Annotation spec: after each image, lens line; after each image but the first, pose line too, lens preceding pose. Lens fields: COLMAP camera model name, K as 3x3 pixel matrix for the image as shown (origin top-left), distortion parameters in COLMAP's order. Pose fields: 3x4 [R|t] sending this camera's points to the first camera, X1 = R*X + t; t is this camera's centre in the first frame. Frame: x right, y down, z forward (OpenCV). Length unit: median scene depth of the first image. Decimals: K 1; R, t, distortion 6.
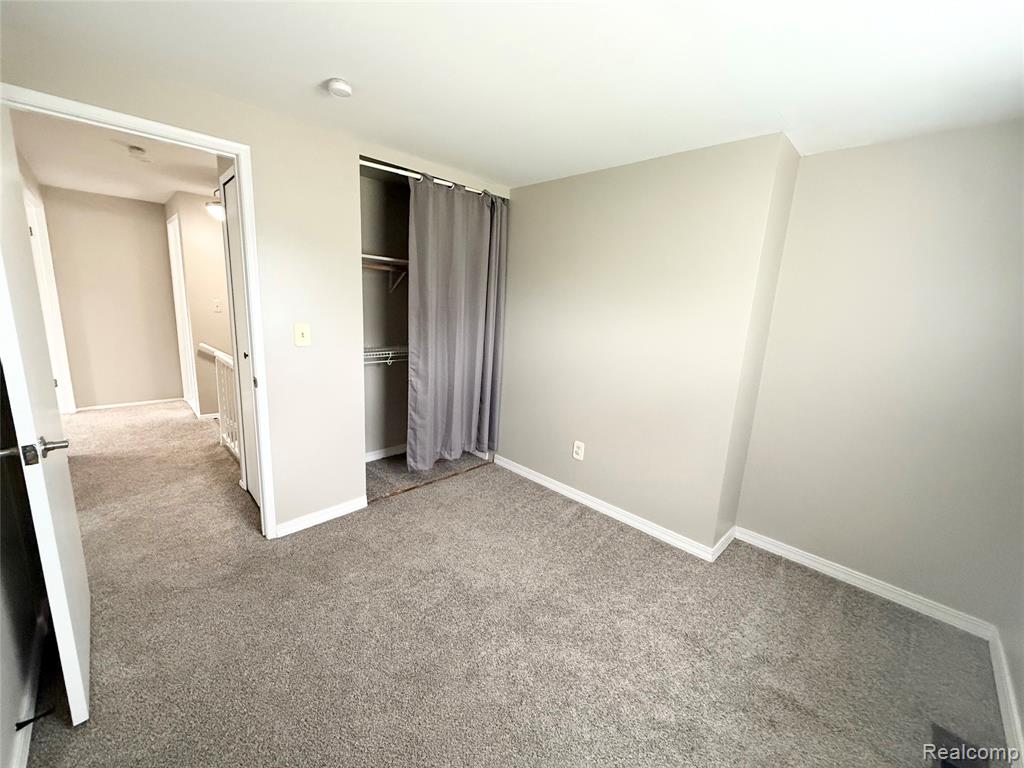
lens RADIAL K [[408.3, 0, 509.6], [0, 408.3, 383.5], [0, 0, 1]] dist [0.001557, -0.000188]
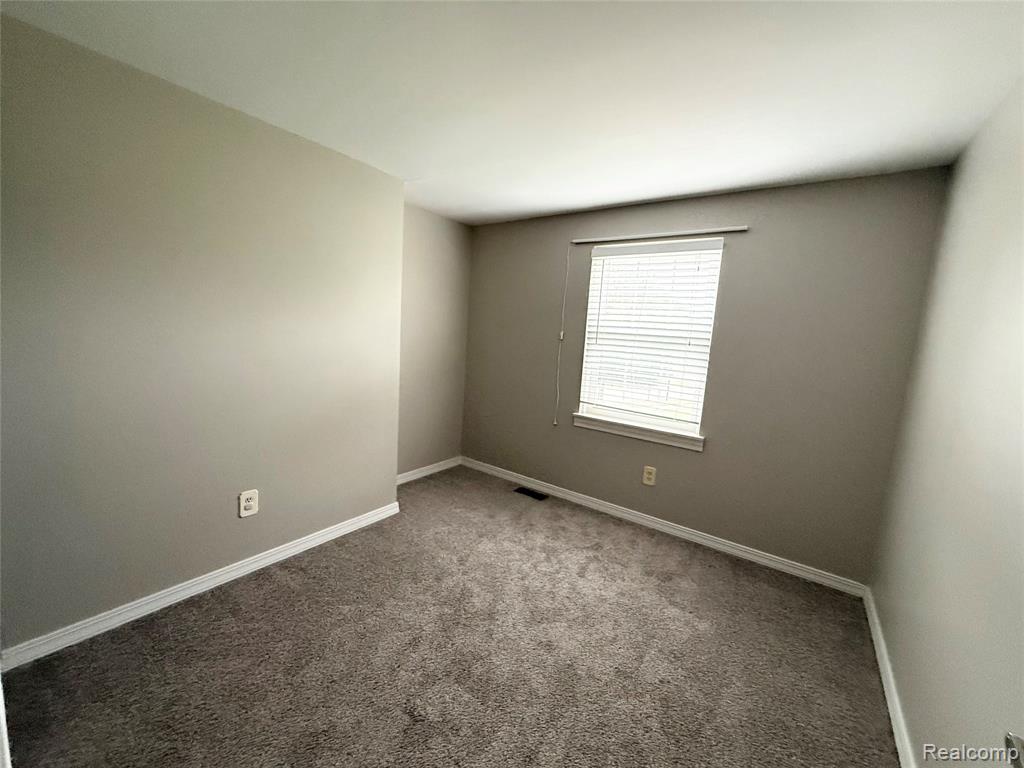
lens RADIAL K [[408.3, 0, 509.6], [0, 408.3, 383.5], [0, 0, 1]] dist [0.001557, -0.000188]
pose [[-0.158811, -0.192478, 0.968365, -0.639947], [0.129384, 0.968297, 0.213683, -0.152601], [-0.978795, 0.159226, -0.128873, 0.707159]]
